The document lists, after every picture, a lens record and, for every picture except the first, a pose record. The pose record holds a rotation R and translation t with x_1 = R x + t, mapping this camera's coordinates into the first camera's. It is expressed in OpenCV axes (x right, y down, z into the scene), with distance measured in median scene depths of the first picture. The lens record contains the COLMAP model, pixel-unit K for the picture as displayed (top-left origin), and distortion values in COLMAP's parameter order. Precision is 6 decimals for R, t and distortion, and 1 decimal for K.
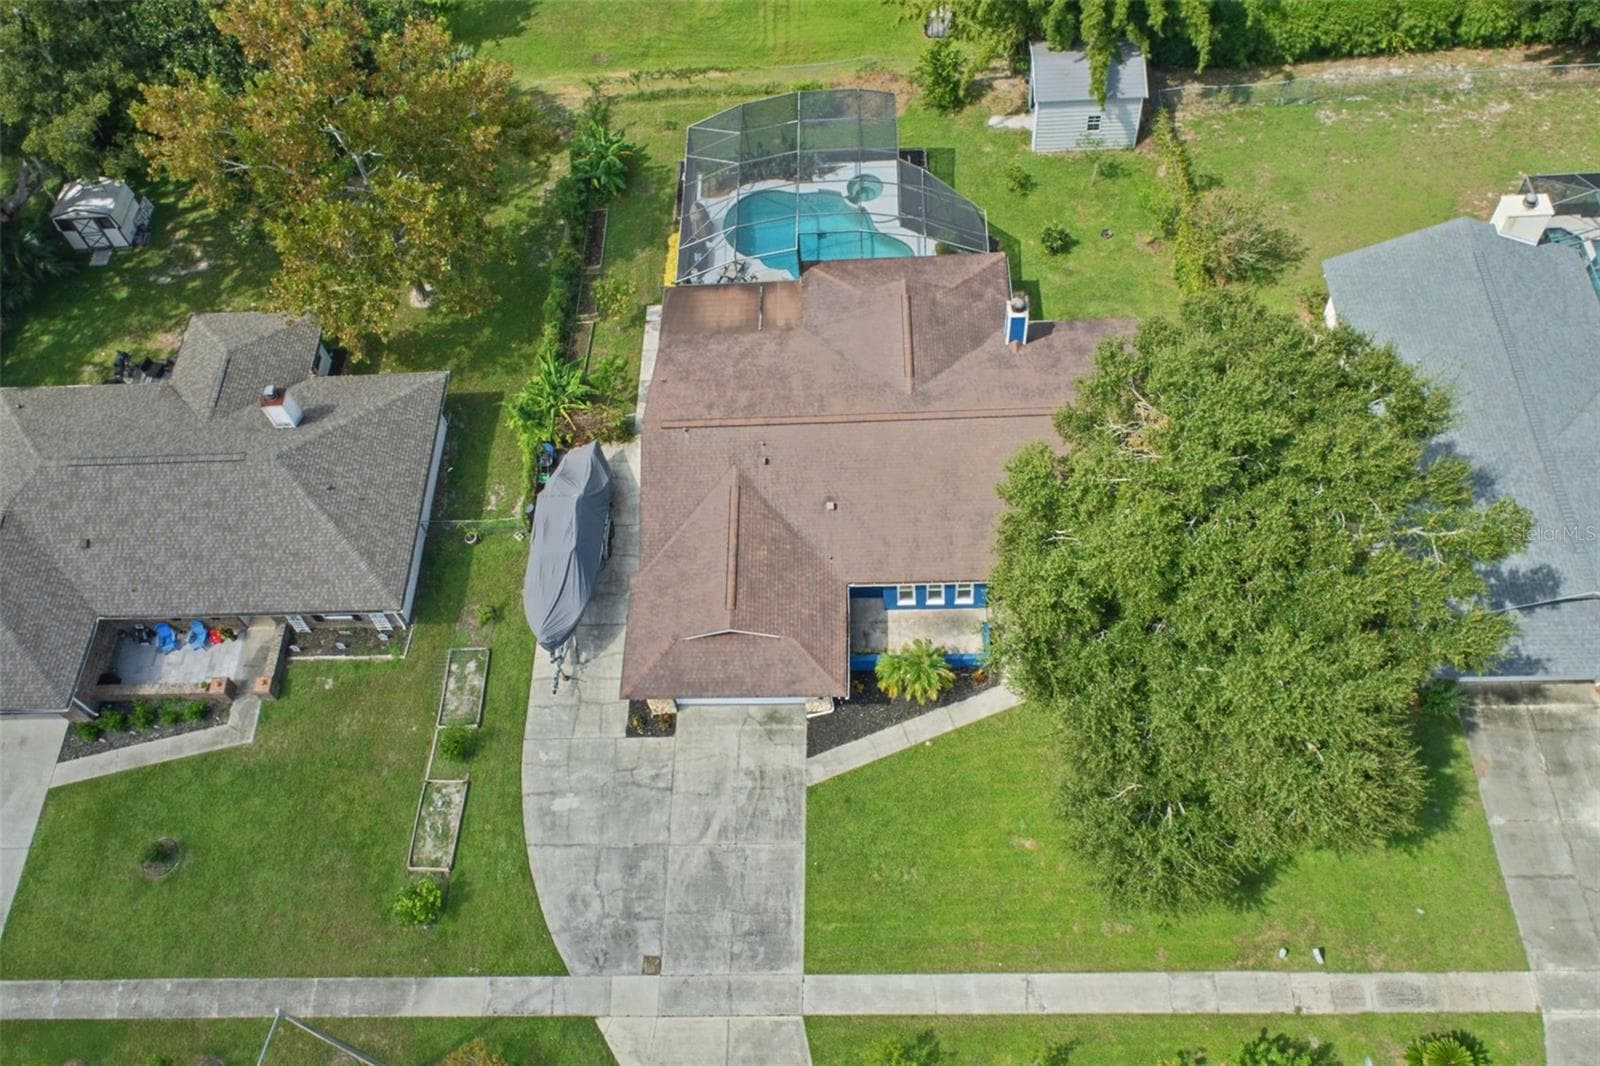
lens RADIAL K [[1115.4, 0, 789.0], [0, 1115.4, 531.3], [0, 0, 1]] dist [0.002551, 0.008129]
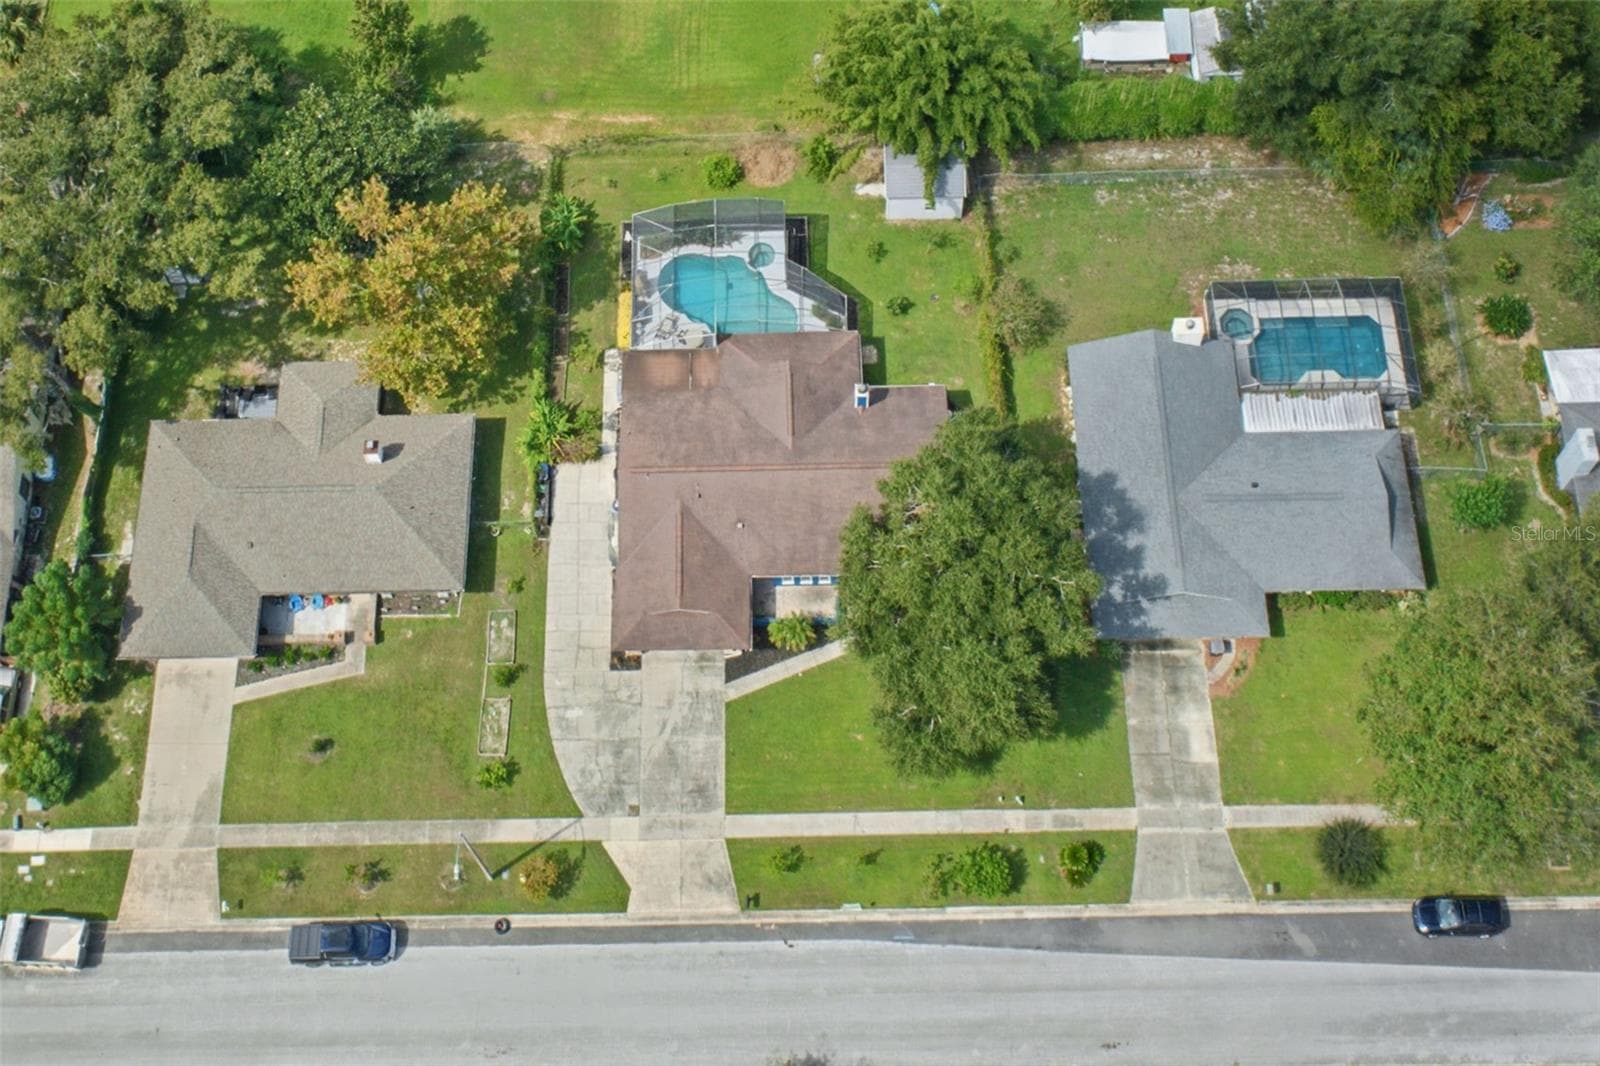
lens RADIAL K [[1132.7, 0, 720.6], [0, 1132.7, 464.8], [0, 0, 1]] dist [0.009039, 0.001463]
pose [[0.999302, 0.000417, 0.037351, -0.047403], [-0.002812, 0.997939, 0.064101, -0.199272], [-0.037247, -0.064162, 0.997244, -0.557948]]
